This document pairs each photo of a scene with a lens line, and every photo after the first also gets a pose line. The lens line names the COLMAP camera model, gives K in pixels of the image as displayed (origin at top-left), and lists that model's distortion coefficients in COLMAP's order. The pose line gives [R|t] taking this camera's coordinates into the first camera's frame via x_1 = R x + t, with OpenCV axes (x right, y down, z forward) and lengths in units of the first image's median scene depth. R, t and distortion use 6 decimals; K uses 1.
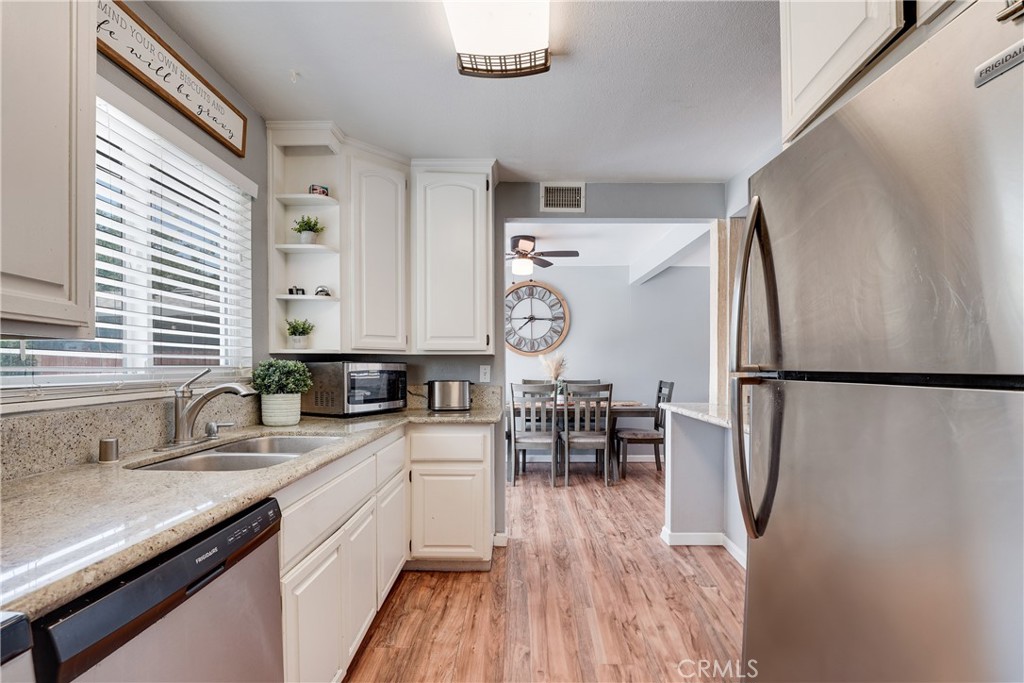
lens RADIAL K [[469.6, 0, 497.1], [0, 469.6, 367.8], [0, 0, 1]] dist [-0.012274, 0.001803]
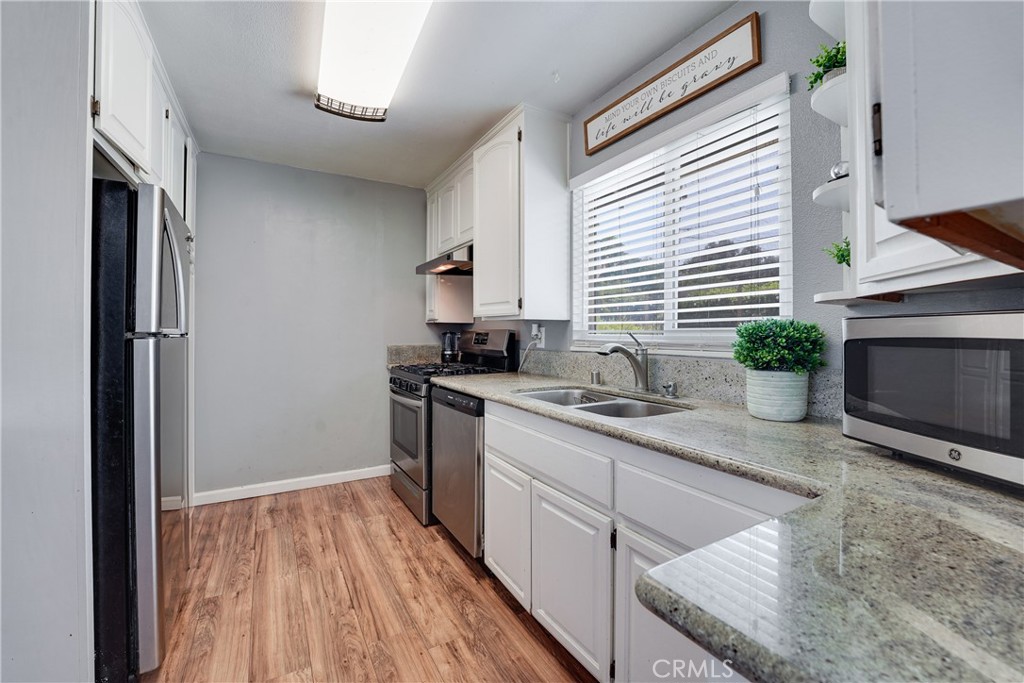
lens RADIAL K [[417.2, 0, 502.6], [0, 417.2, 329.2], [0, 0, 1]] dist [-0.036905, -0.000303]
pose [[-0.858849, -0.001670, -0.512225, 0.122408], [-0.001724, 0.999998, -0.000369, -0.001816], [0.512225, 0.000567, -0.858851, 0.990135]]
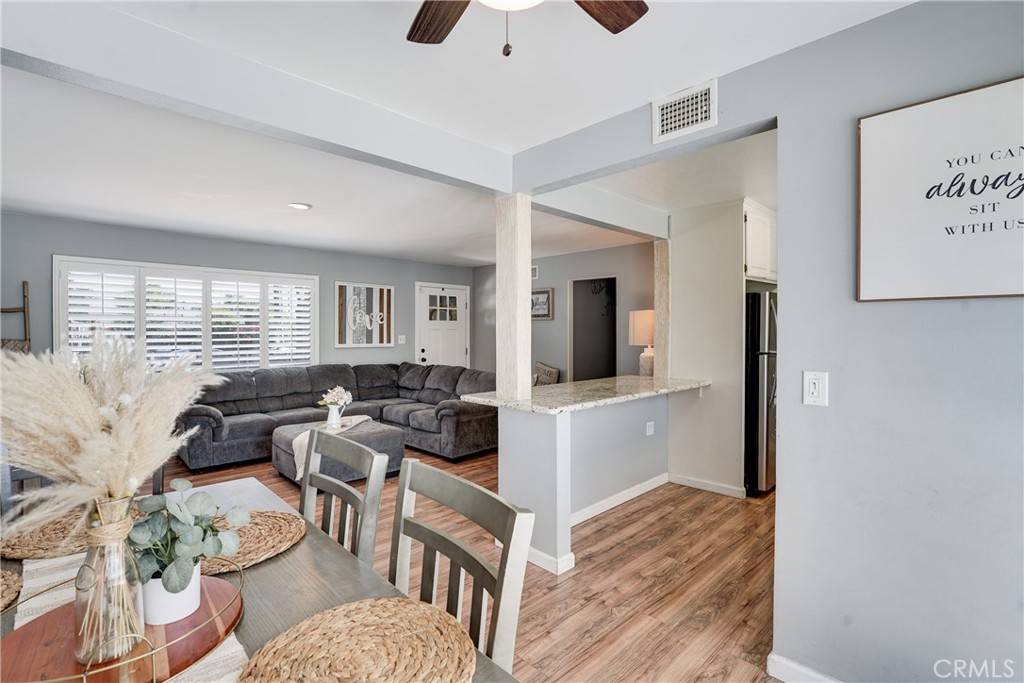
lens RADIAL K [[469.6, 0, 522.4], [0, 469.6, 345.3], [0, 0, 1]] dist [-0.012274, 0.001803]
pose [[-0.733205, -0.025365, 0.679534, -0.146737], [0.000120, 0.999299, 0.037431, -0.064264], [-0.680007, 0.027527, -0.732689, 1.766561]]
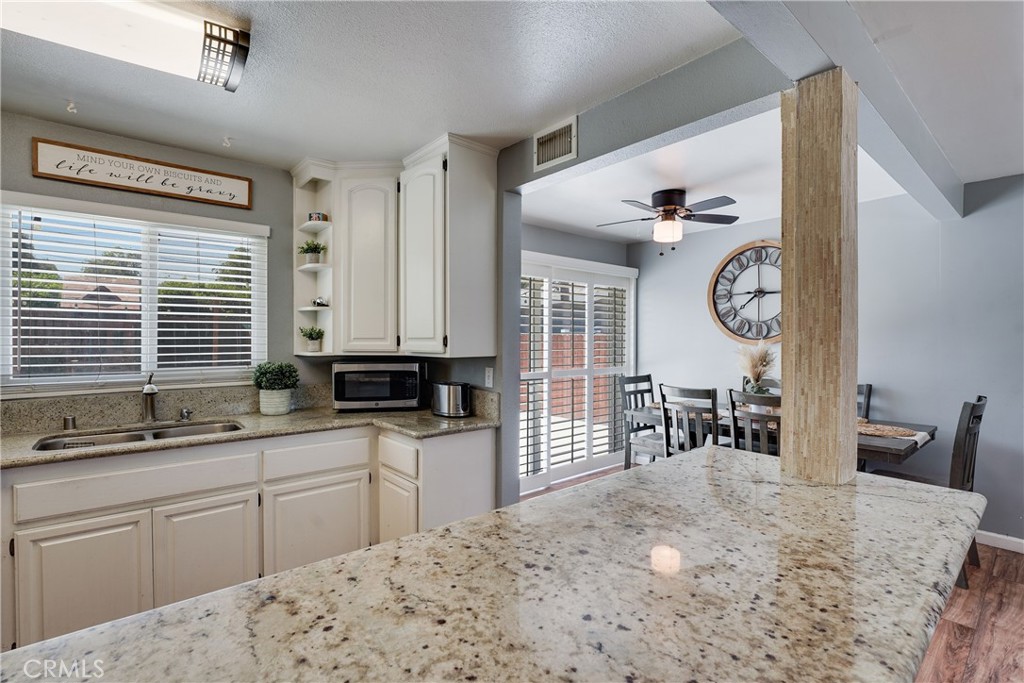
lens RADIAL K [[469.6, 0, 519.3], [0, 469.6, 346.8], [0, 0, 1]] dist [-0.012274, 0.001803]
pose [[0.675335, 0.010783, -0.737433, 0.689466], [-0.003062, 0.999925, 0.011816, -0.057577], [0.737505, -0.005722, 0.675317, 0.483296]]
